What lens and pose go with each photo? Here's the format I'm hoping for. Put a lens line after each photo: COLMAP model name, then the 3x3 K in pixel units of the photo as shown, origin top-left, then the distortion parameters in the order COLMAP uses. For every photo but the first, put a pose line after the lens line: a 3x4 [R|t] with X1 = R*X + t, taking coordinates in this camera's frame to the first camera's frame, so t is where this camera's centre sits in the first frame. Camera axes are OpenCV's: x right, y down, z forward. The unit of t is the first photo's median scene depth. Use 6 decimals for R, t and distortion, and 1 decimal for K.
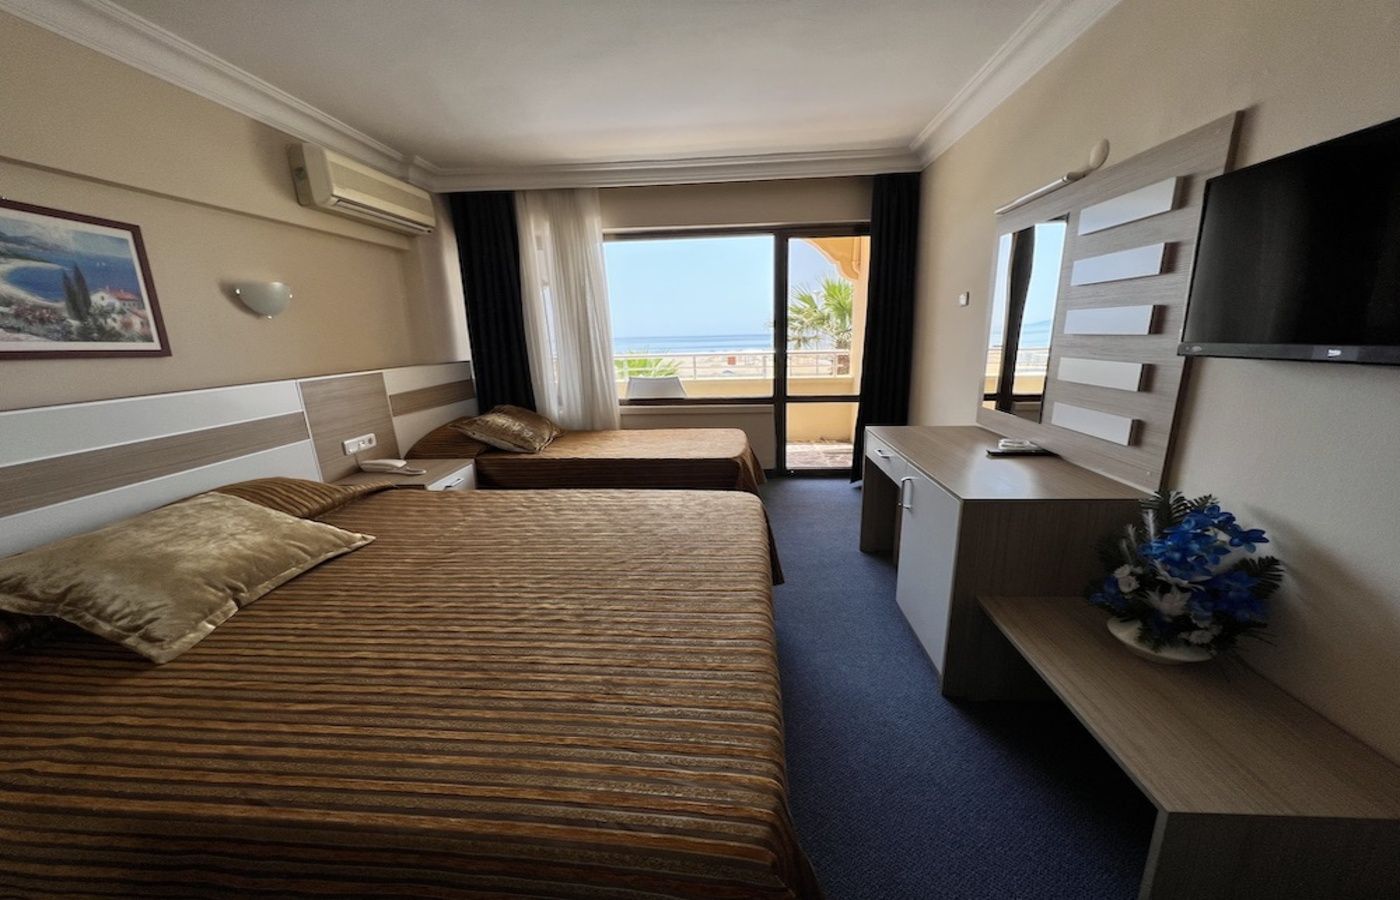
lens RADIAL K [[553.5, 0, 698.8], [0, 553.5, 487.2], [0, 0, 1]] dist [0.002055, -0.000182]
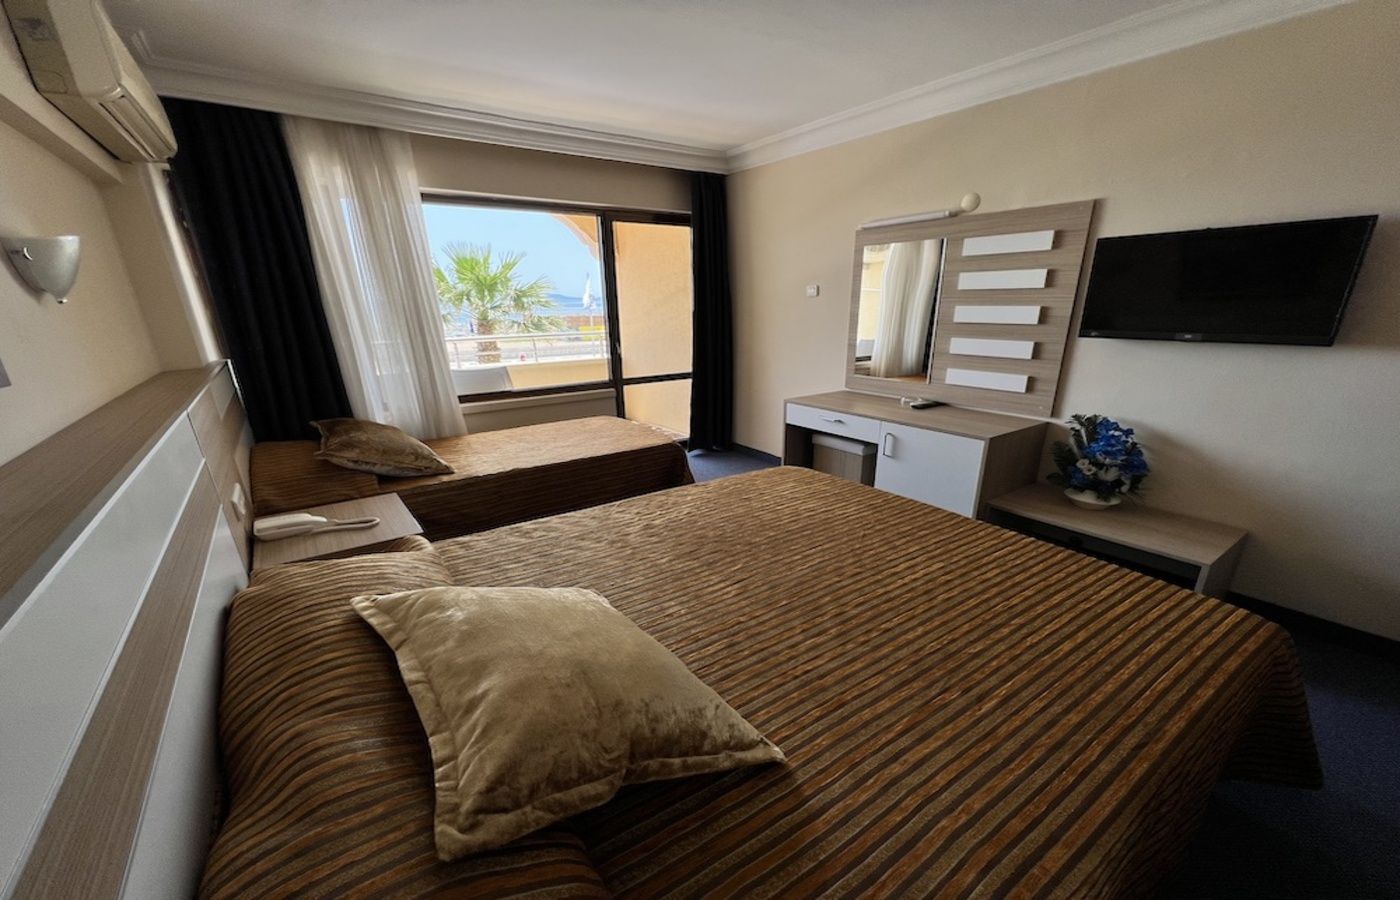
lens RADIAL K [[546.5, 0, 705.5], [0, 546.5, 495.2], [0, 0, 1]] dist [-0.001492, -0.000163]
pose [[0.775328, -0.200100, 0.599021, -0.662837], [0.165382, 0.979710, 0.113210, -0.077850], [-0.609520, 0.011292, 0.792690, 0.198223]]
